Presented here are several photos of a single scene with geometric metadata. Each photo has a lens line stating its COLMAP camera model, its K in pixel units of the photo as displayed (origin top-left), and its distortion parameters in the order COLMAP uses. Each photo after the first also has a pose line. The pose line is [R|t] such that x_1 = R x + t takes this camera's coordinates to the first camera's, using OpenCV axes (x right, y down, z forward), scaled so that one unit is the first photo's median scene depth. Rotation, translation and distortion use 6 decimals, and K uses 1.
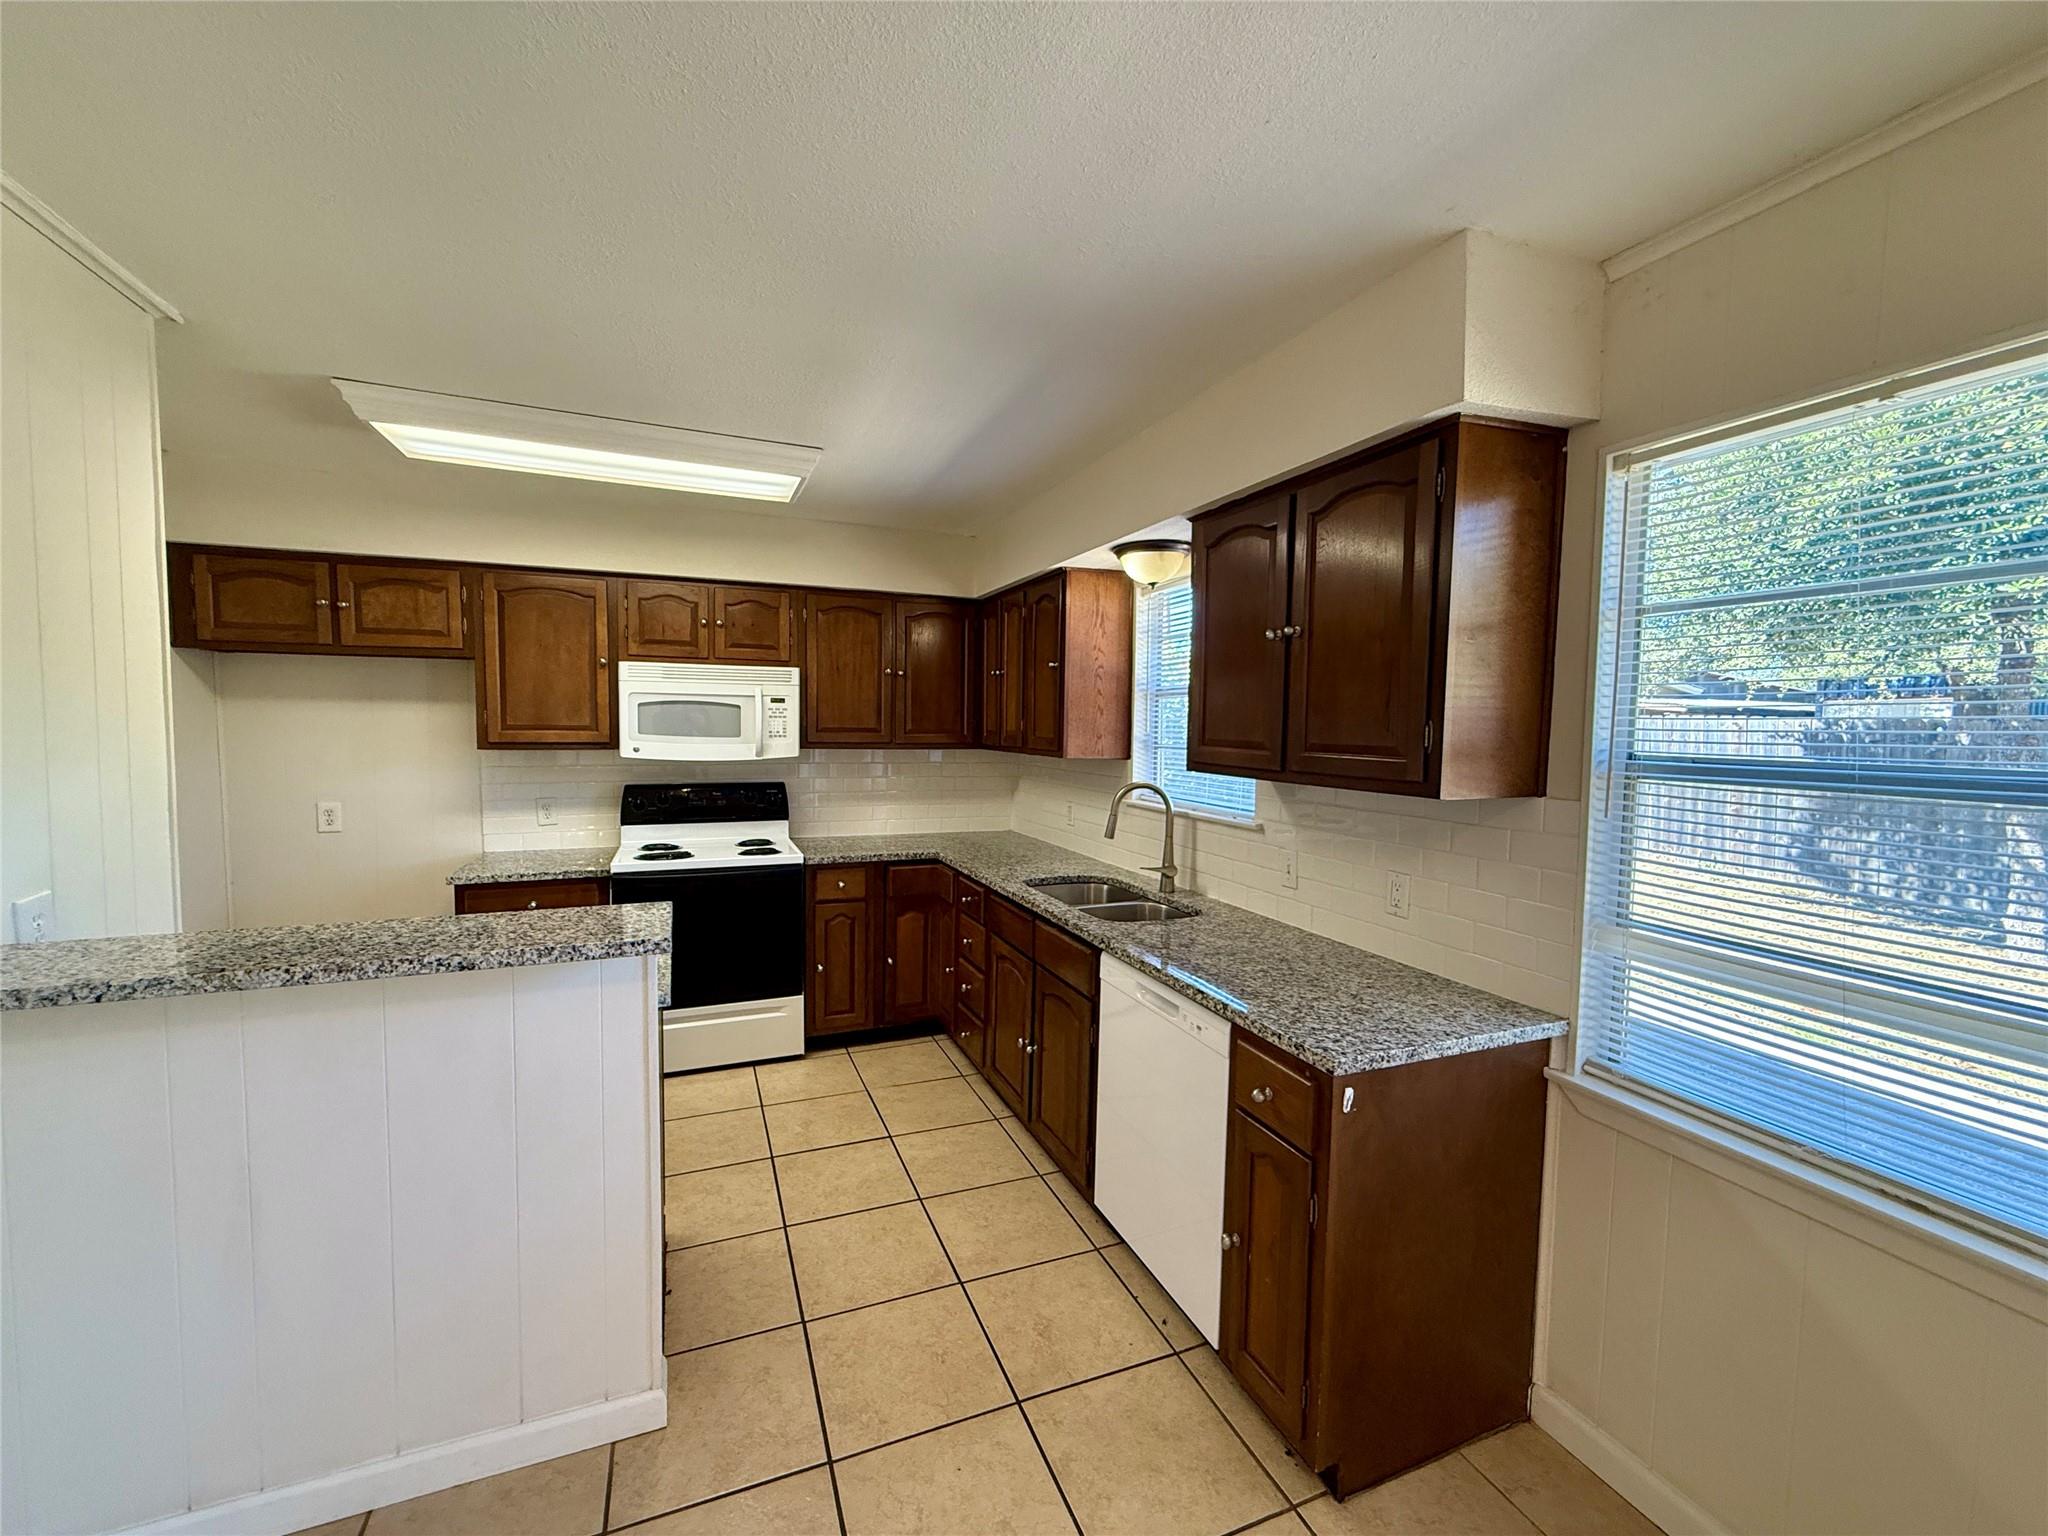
lens RADIAL K [[817.2, 0, 1017.8], [0, 817.2, 766.6], [0, 0, 1]] dist [-0.000274, -0.000055]
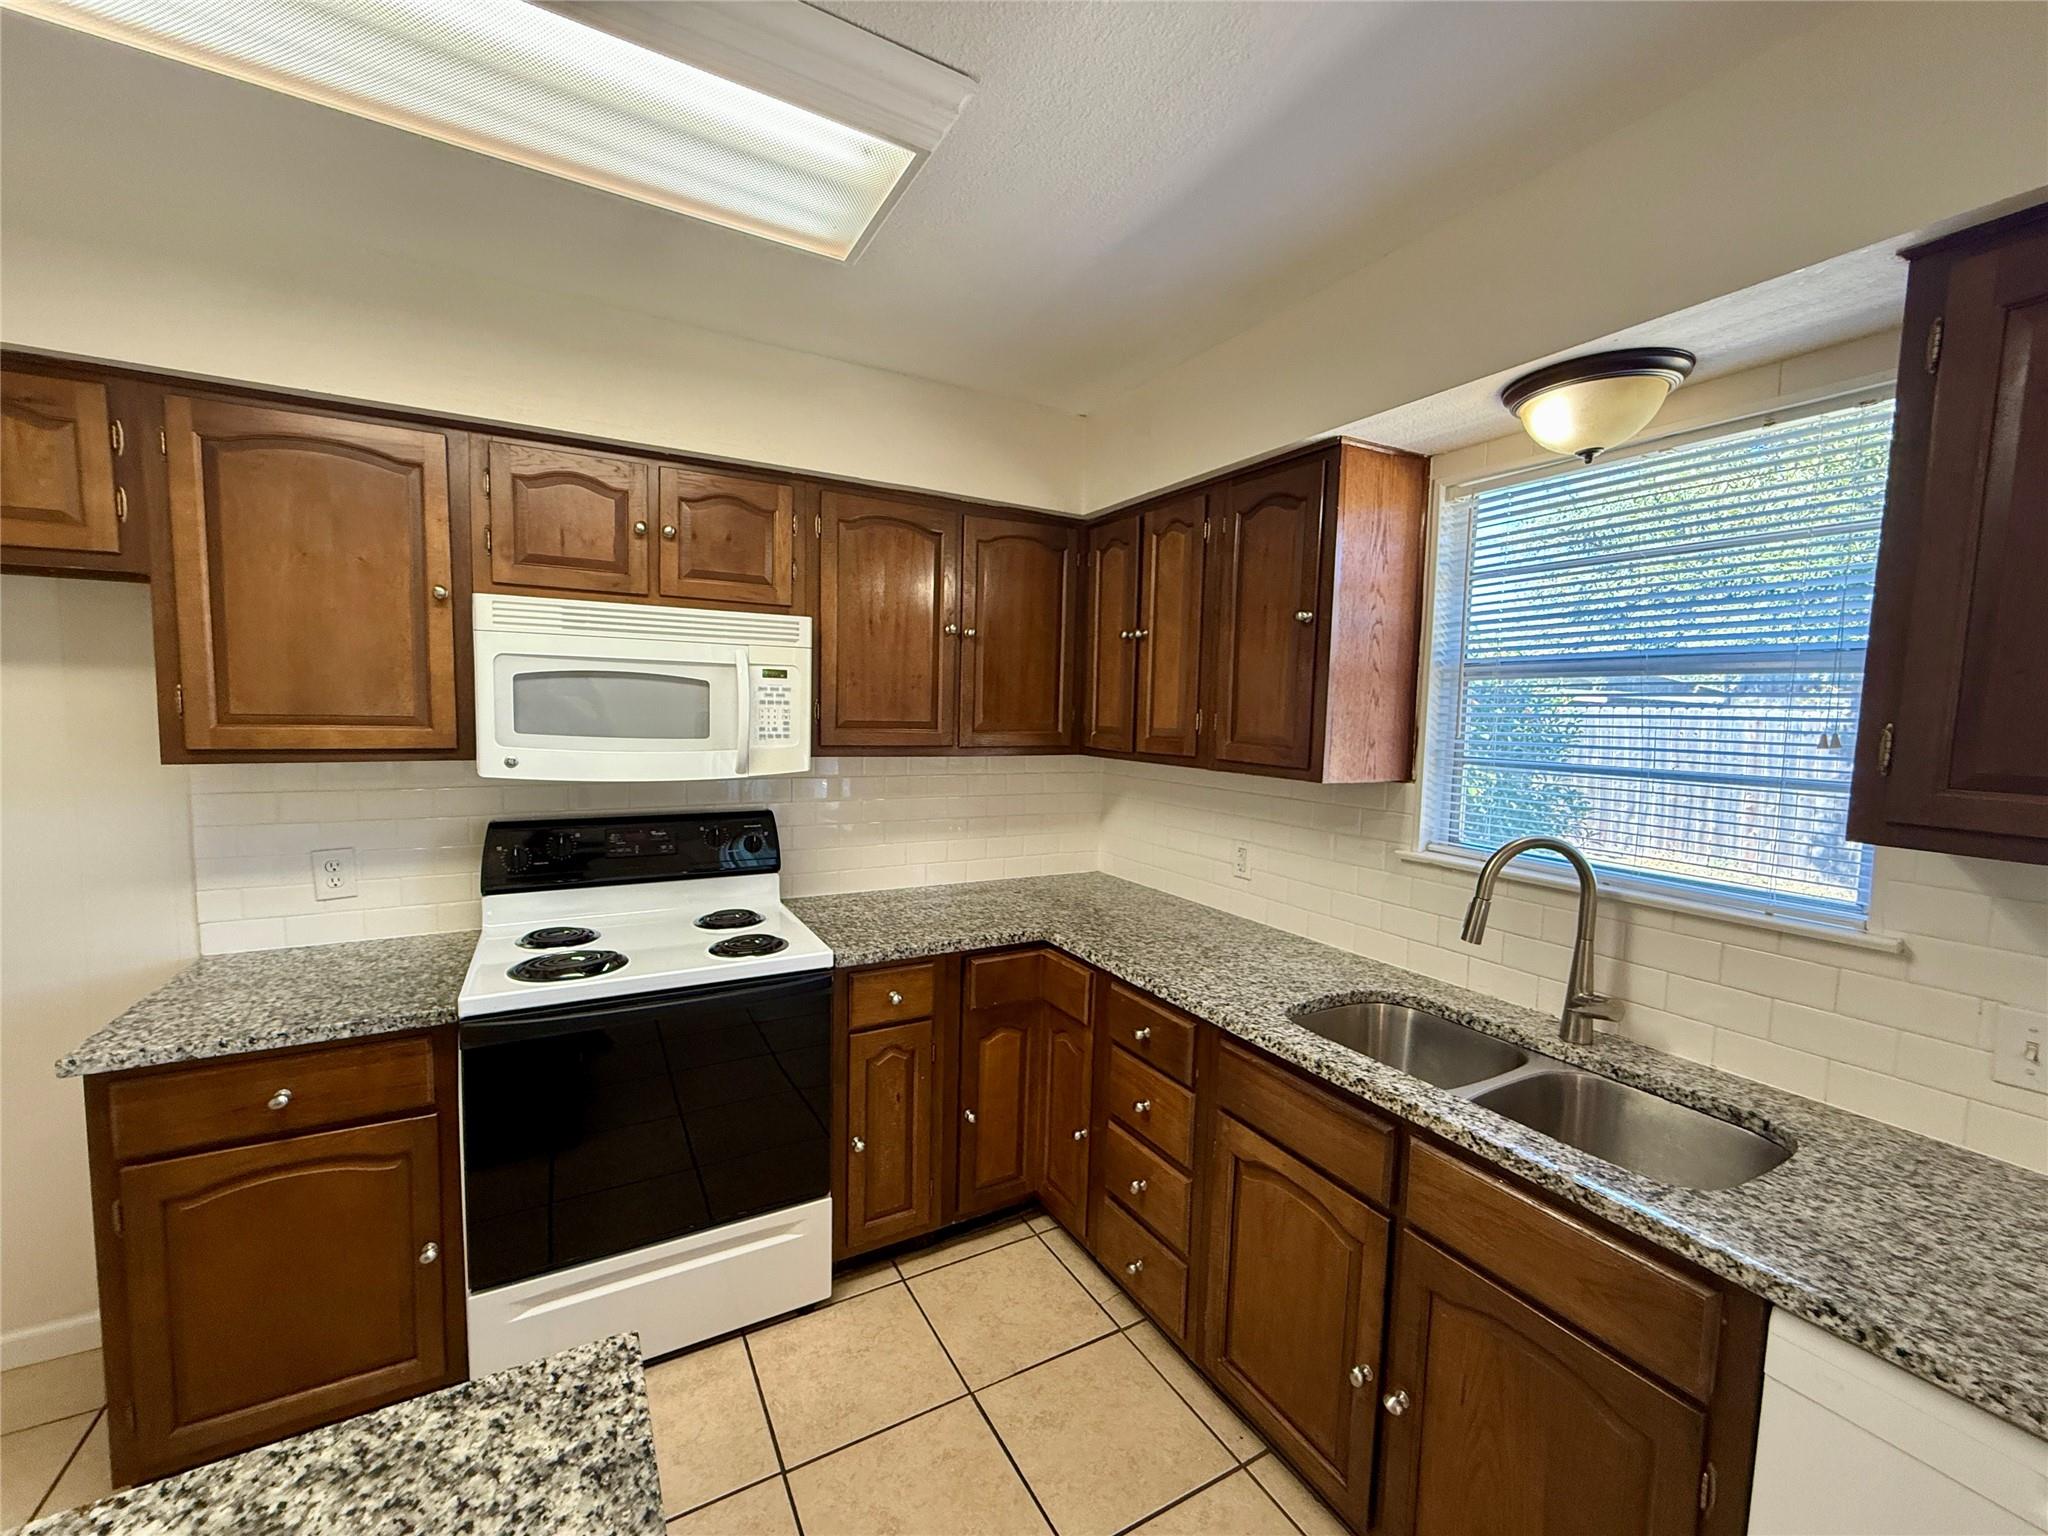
lens RADIAL K [[817.2, 0, 1017.6], [0, 817.2, 768.3], [0, 0, 1]] dist [-0.000274, -0.000055]
pose [[0.992500, 0.000763, 0.122240, -0.204099], [-0.003552, 0.999738, 0.022599, -0.029740], [-0.122191, -0.022863, 0.992243, 0.431130]]
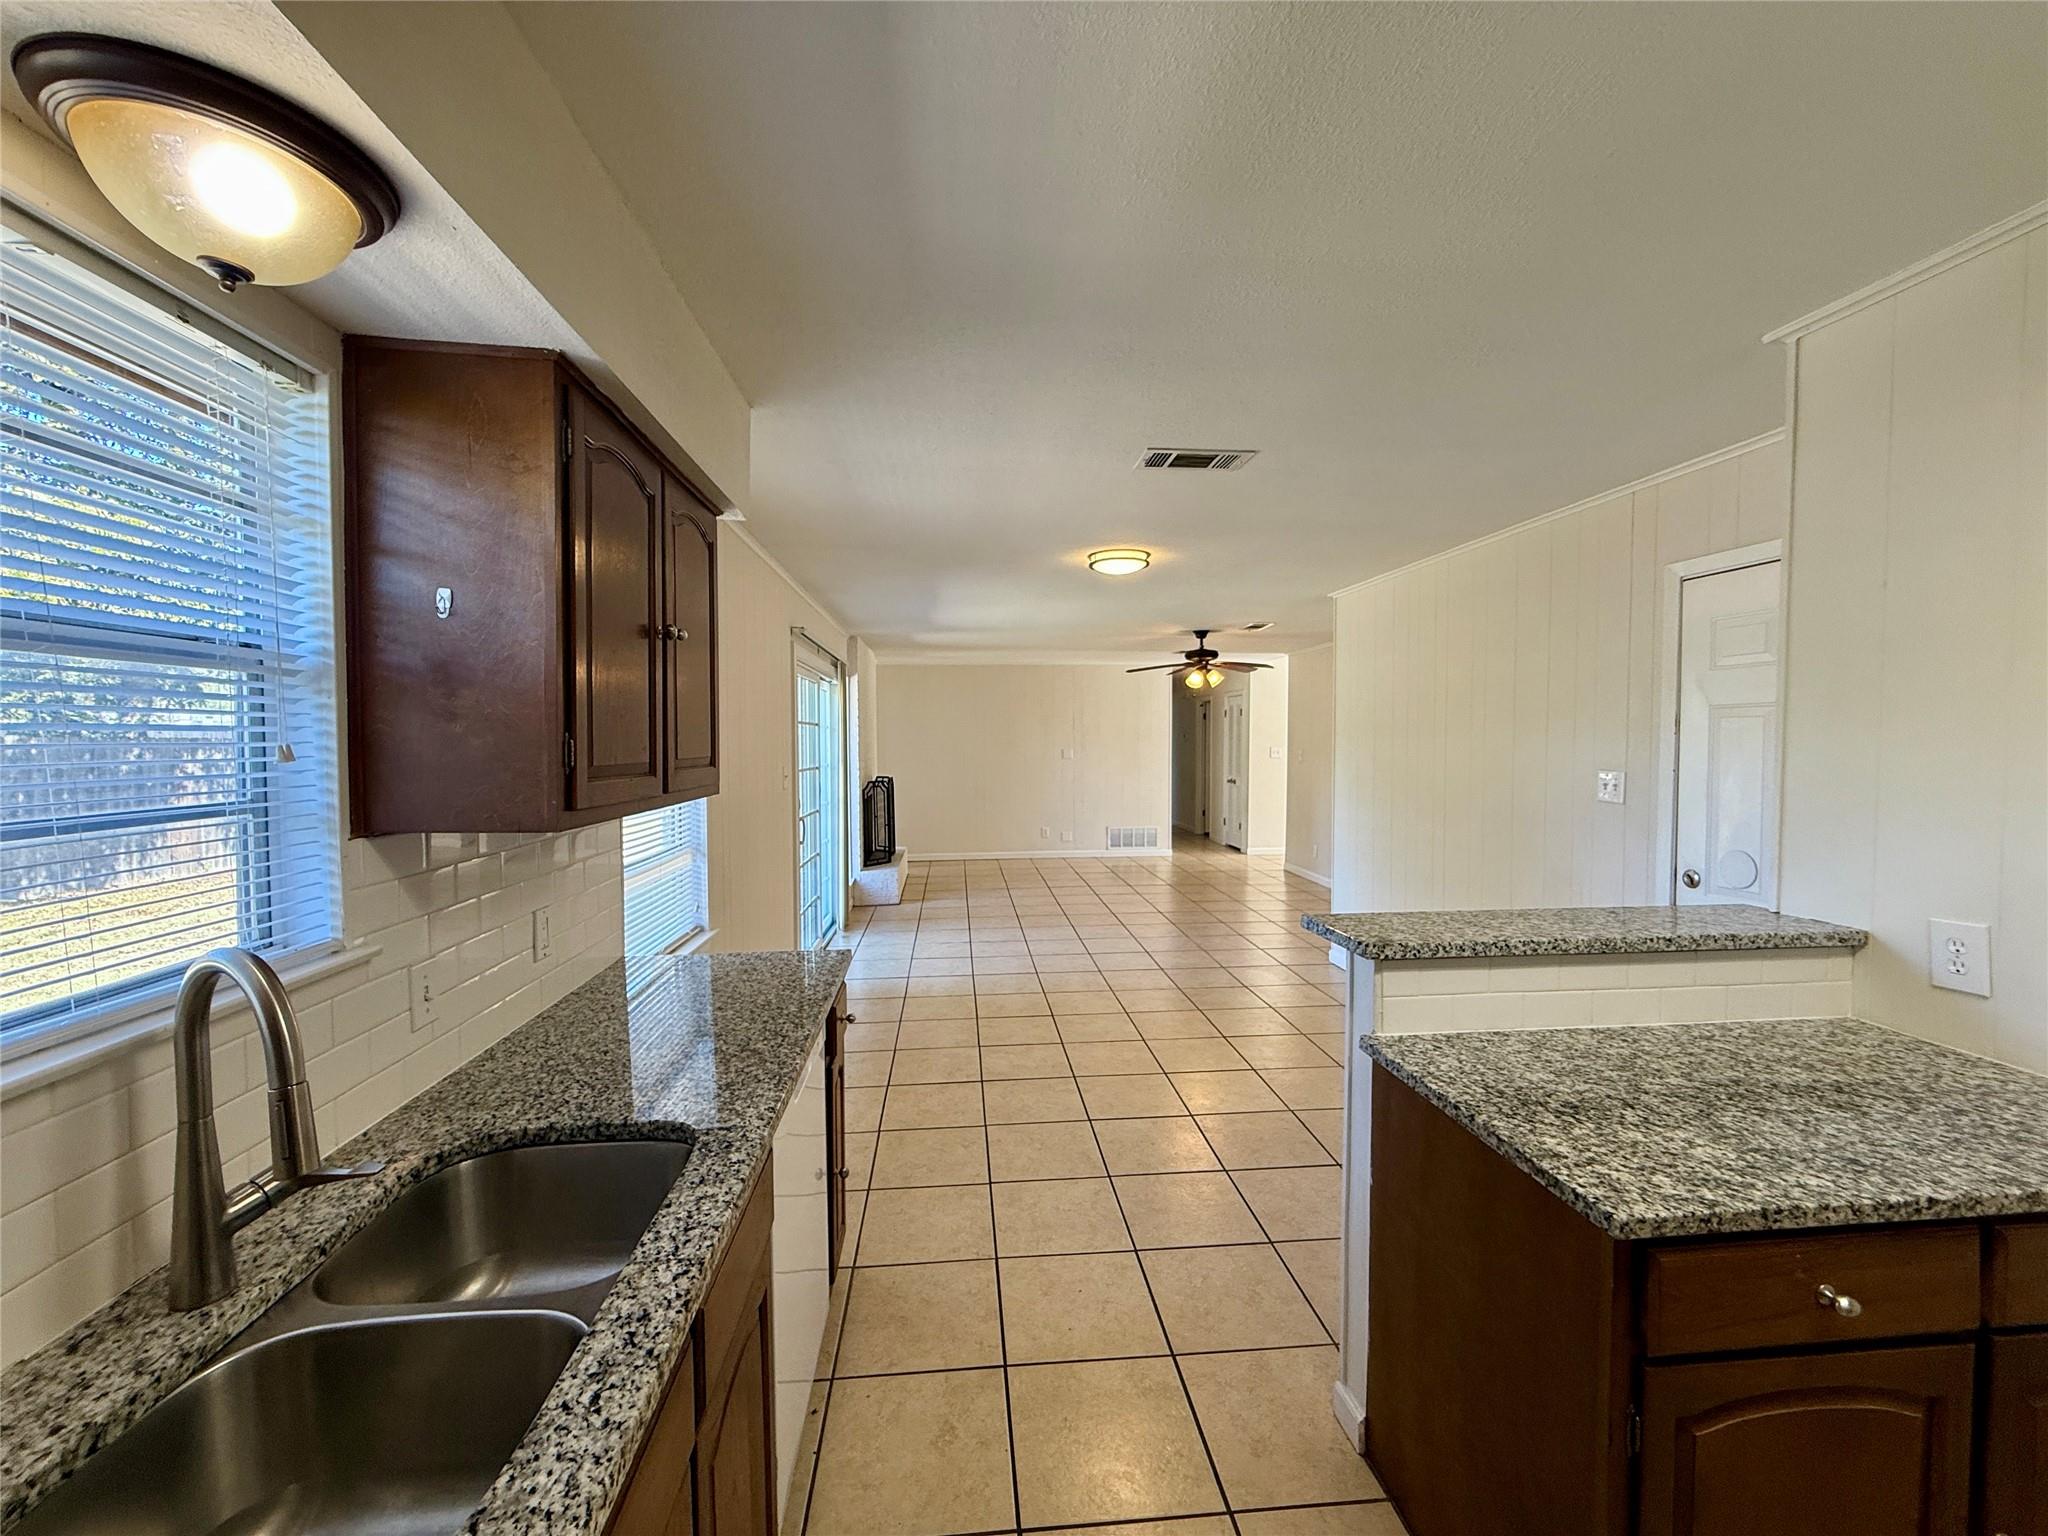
lens RADIAL K [[817.2, 0, 1019.6], [0, 817.2, 773.7], [0, 0, 1]] dist [-0.000274, -0.000055]
pose [[-0.954351, -0.025127, 0.297628, -0.160655], [0.006265, 0.994552, 0.104053, -0.058857], [-0.298622, 0.101168, -0.948994, 0.980544]]
